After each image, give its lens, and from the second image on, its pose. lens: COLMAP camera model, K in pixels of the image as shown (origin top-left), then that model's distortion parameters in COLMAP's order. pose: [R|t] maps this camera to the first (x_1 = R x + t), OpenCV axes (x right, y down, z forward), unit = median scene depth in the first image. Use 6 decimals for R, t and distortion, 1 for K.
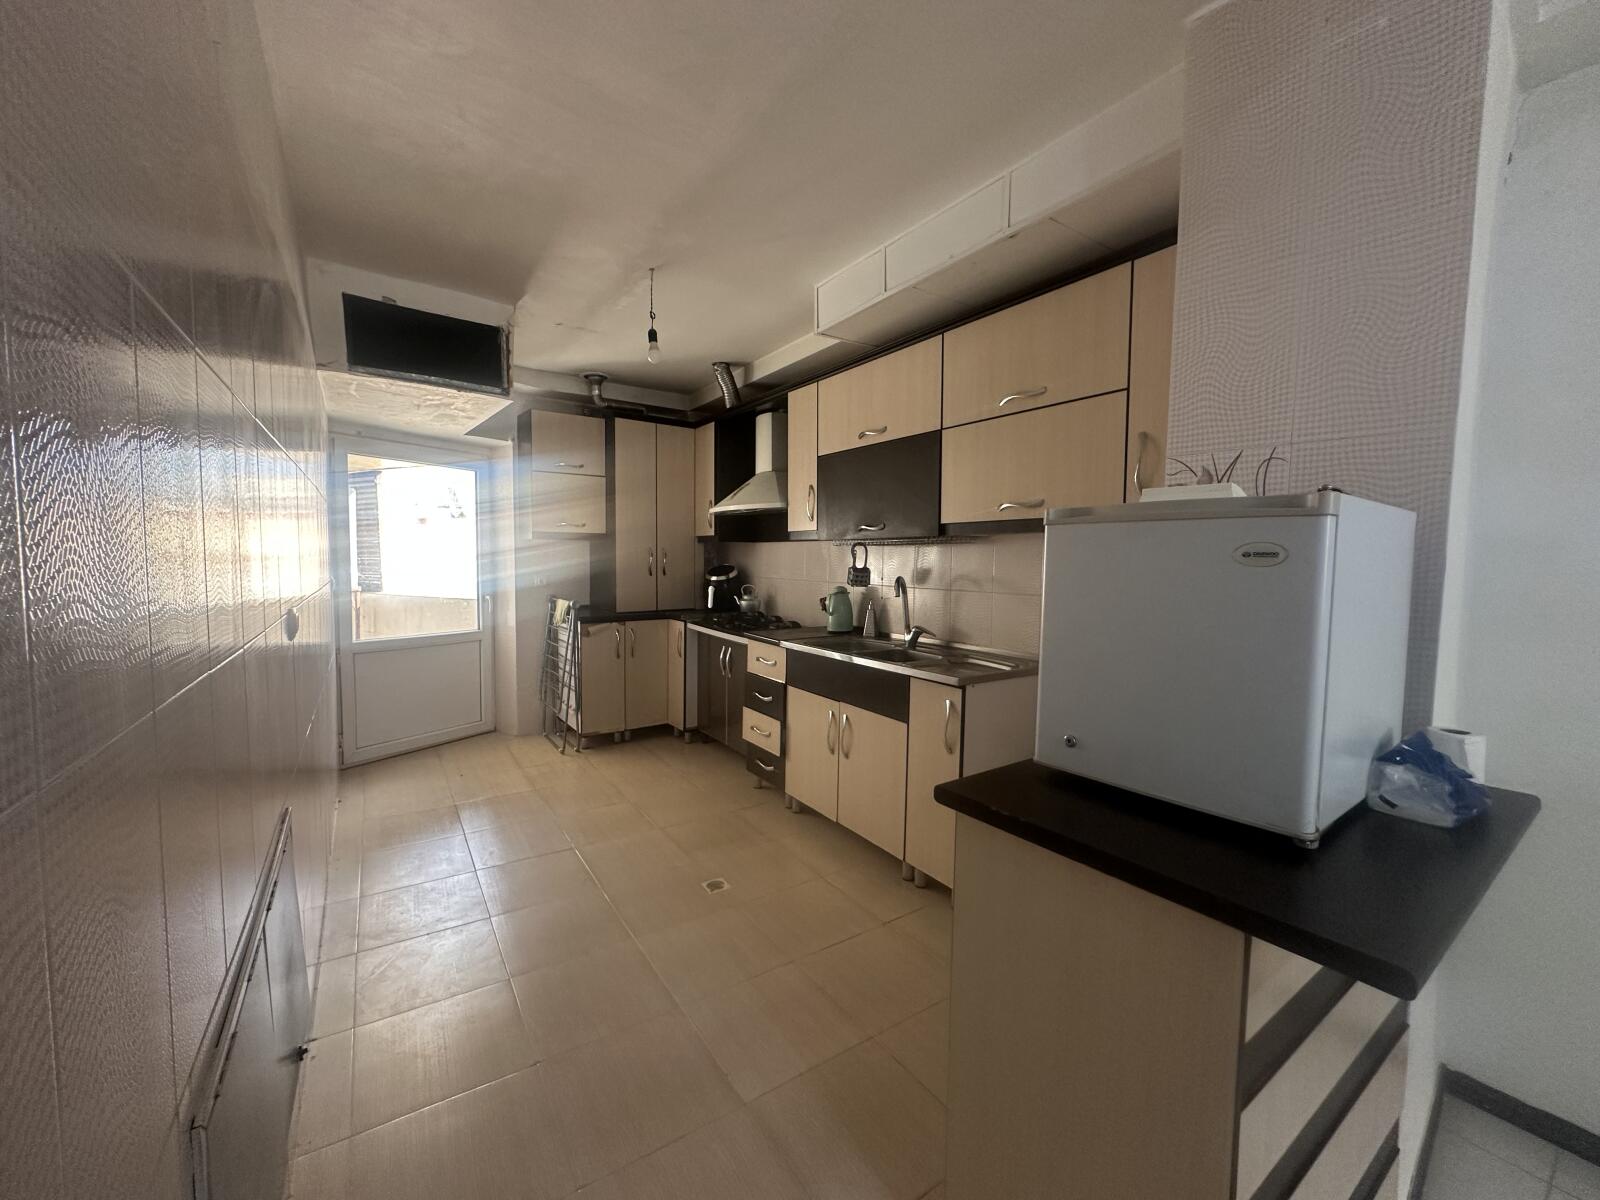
lens RADIAL K [[635.0, 0, 797.9], [0, 635.0, 598.3], [0, 0, 1]] dist [-0.000430, 0.000288]
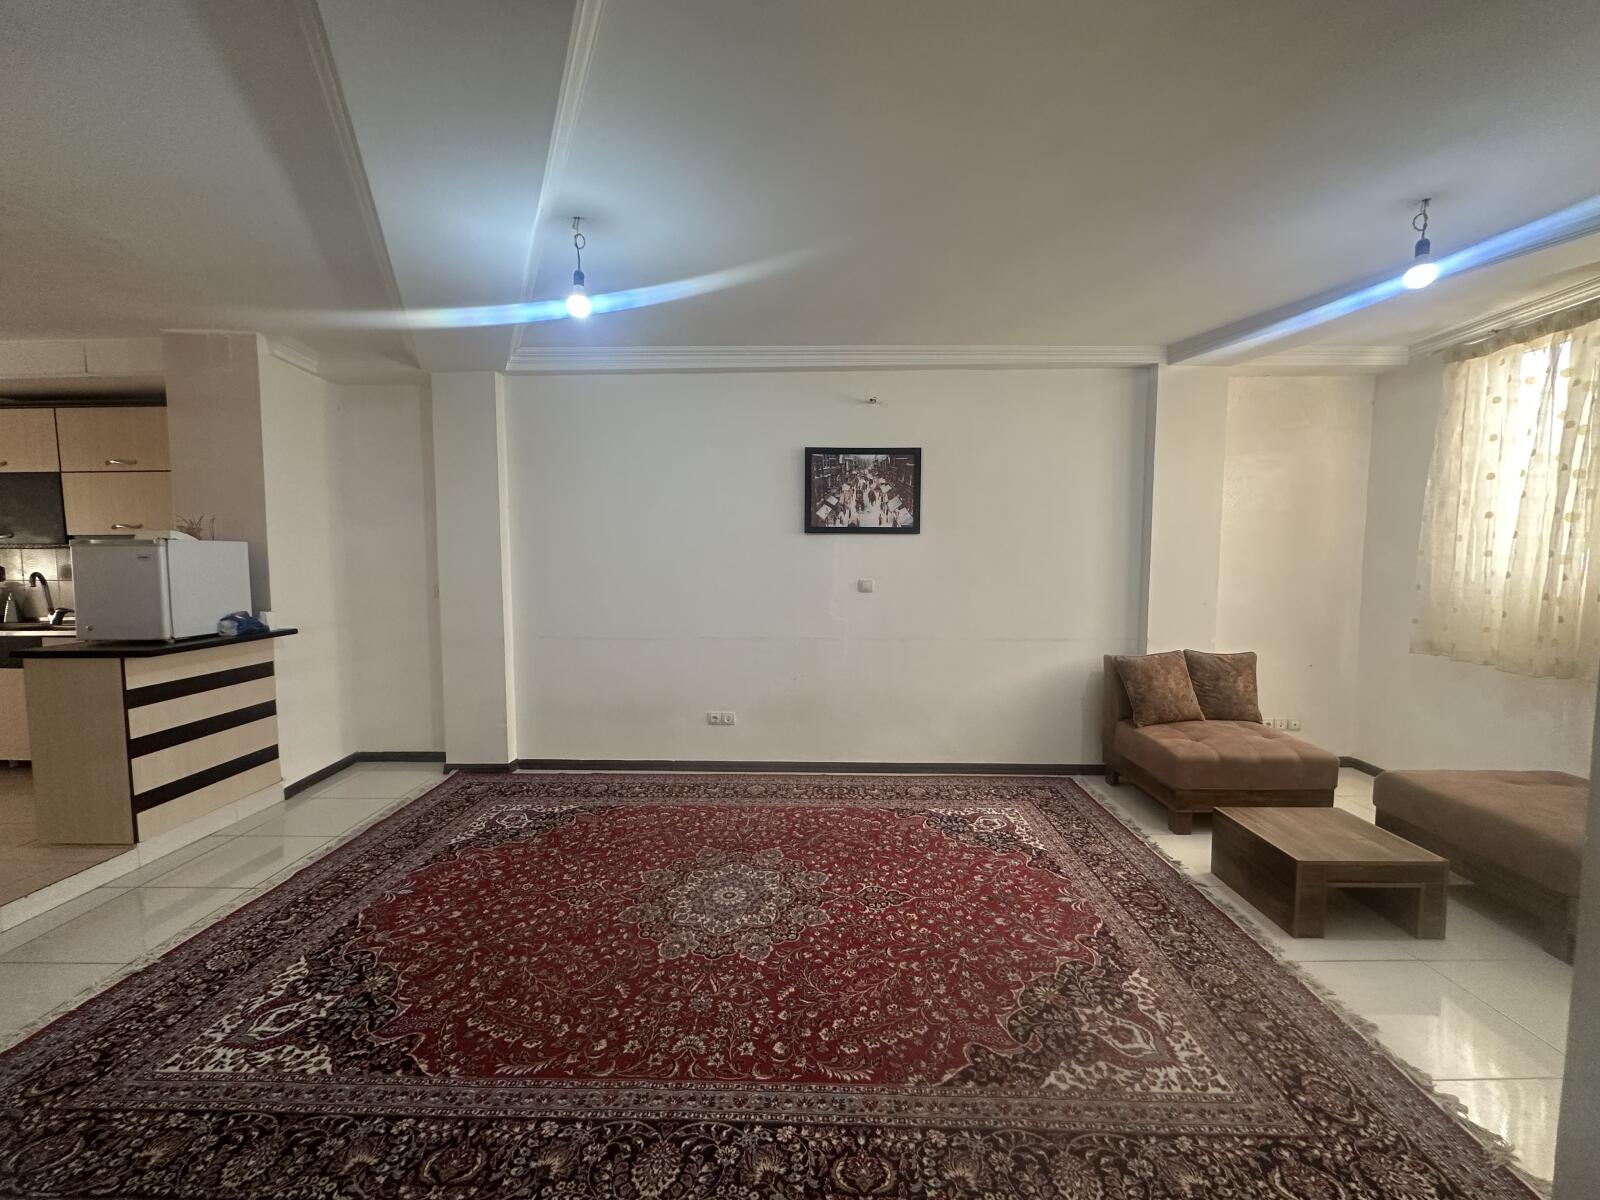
lens RADIAL K [[635.0, 0, 802.3], [0, 635.0, 598.5], [0, 0, 1]] dist [-0.000430, 0.000288]
pose [[0.576356, -0.063029, 0.814765, -0.003853], [0.057238, 0.997686, 0.036690, 0.070999], [-0.815192, 0.025489, 0.578630, -1.194515]]
